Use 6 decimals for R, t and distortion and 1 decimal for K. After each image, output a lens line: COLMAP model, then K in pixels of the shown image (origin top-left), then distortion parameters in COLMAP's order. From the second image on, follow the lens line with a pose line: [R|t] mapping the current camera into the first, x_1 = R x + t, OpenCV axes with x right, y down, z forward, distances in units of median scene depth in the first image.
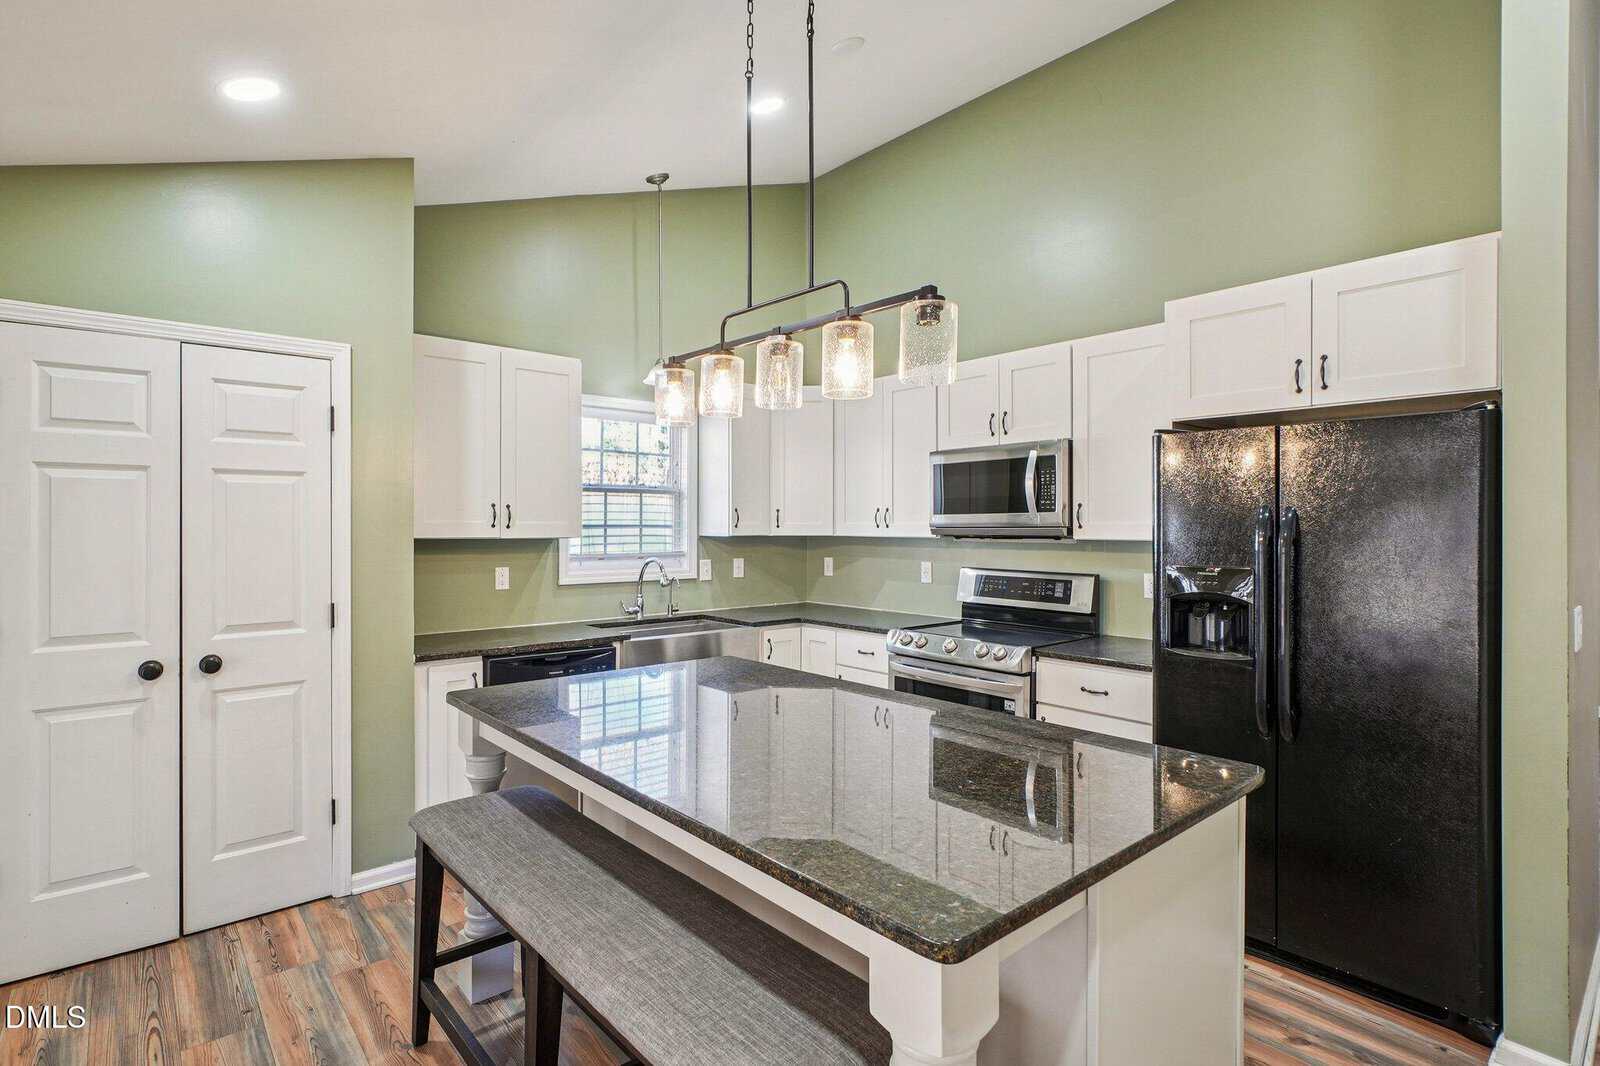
lens RADIAL K [[768.6, 0, 771.0], [0, 768.6, 529.1], [0, 0, 1]] dist [-0.002983, -0.000398]
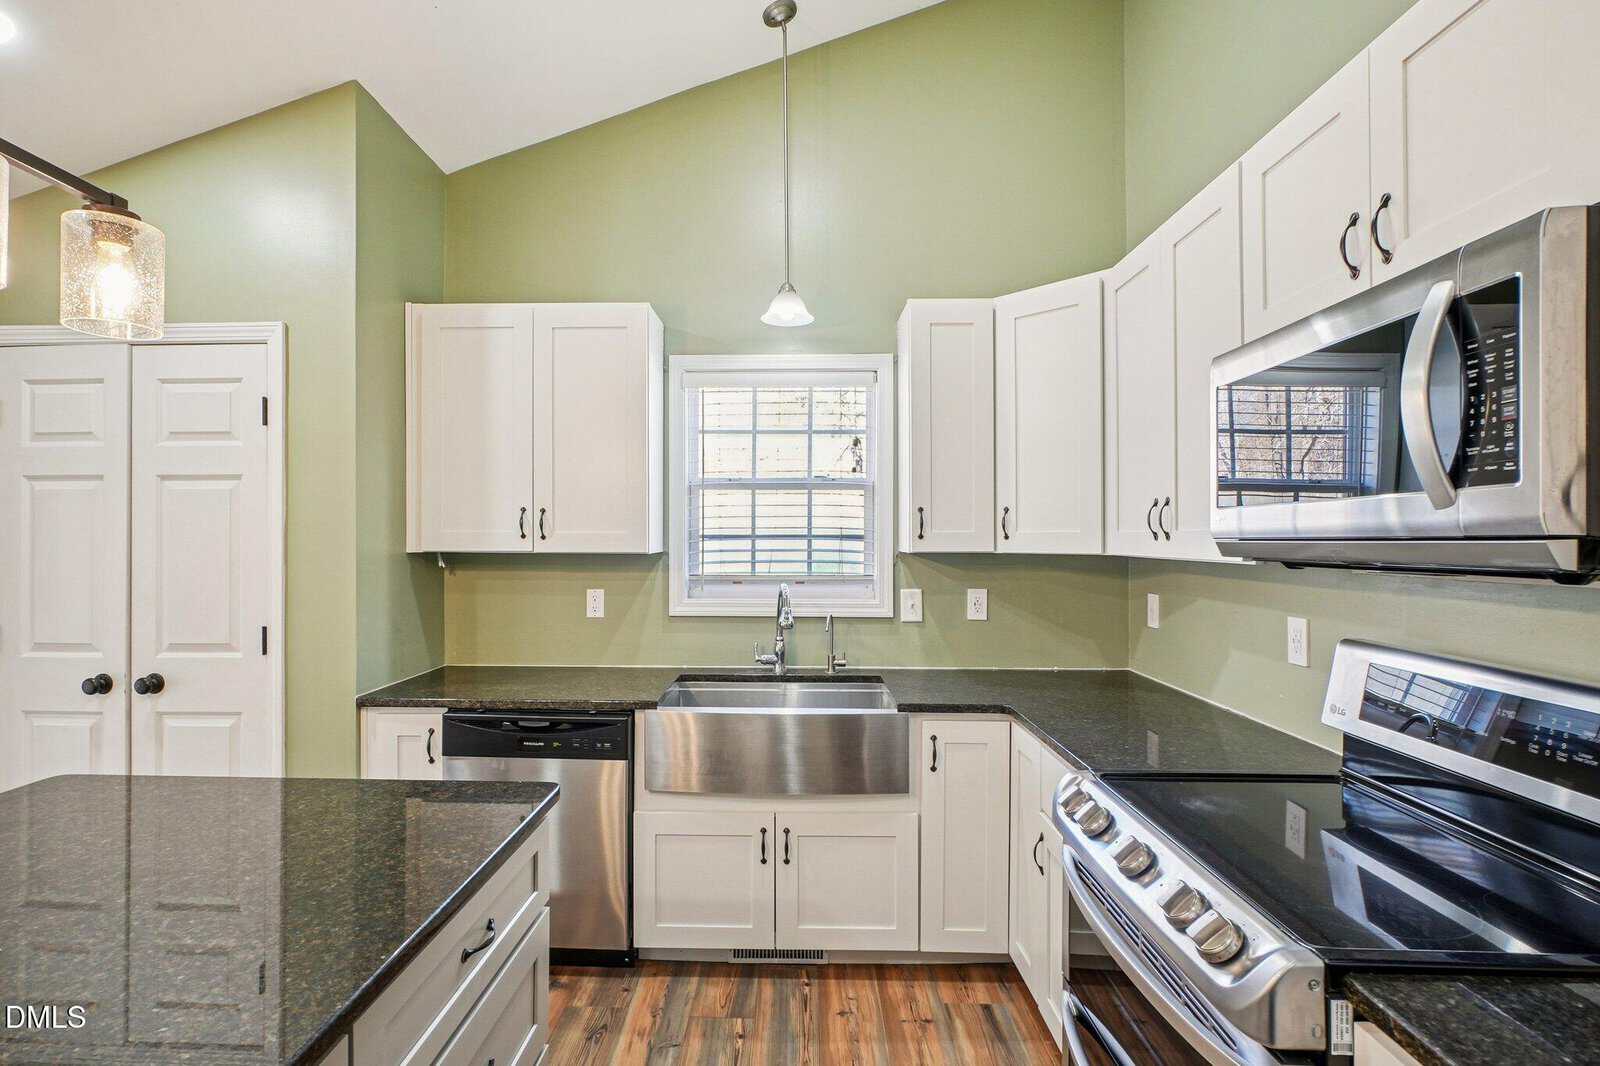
lens RADIAL K [[759.5, 0, 795.9], [0, 759.5, 538.9], [0, 0, 1]] dist [0.000099, -0.000118]
pose [[0.746435, 0.001352, -0.665457, 0.309599], [-0.002581, 0.999996, -0.000863, -0.001515], [0.665454, 0.002361, 0.746435, 0.541142]]
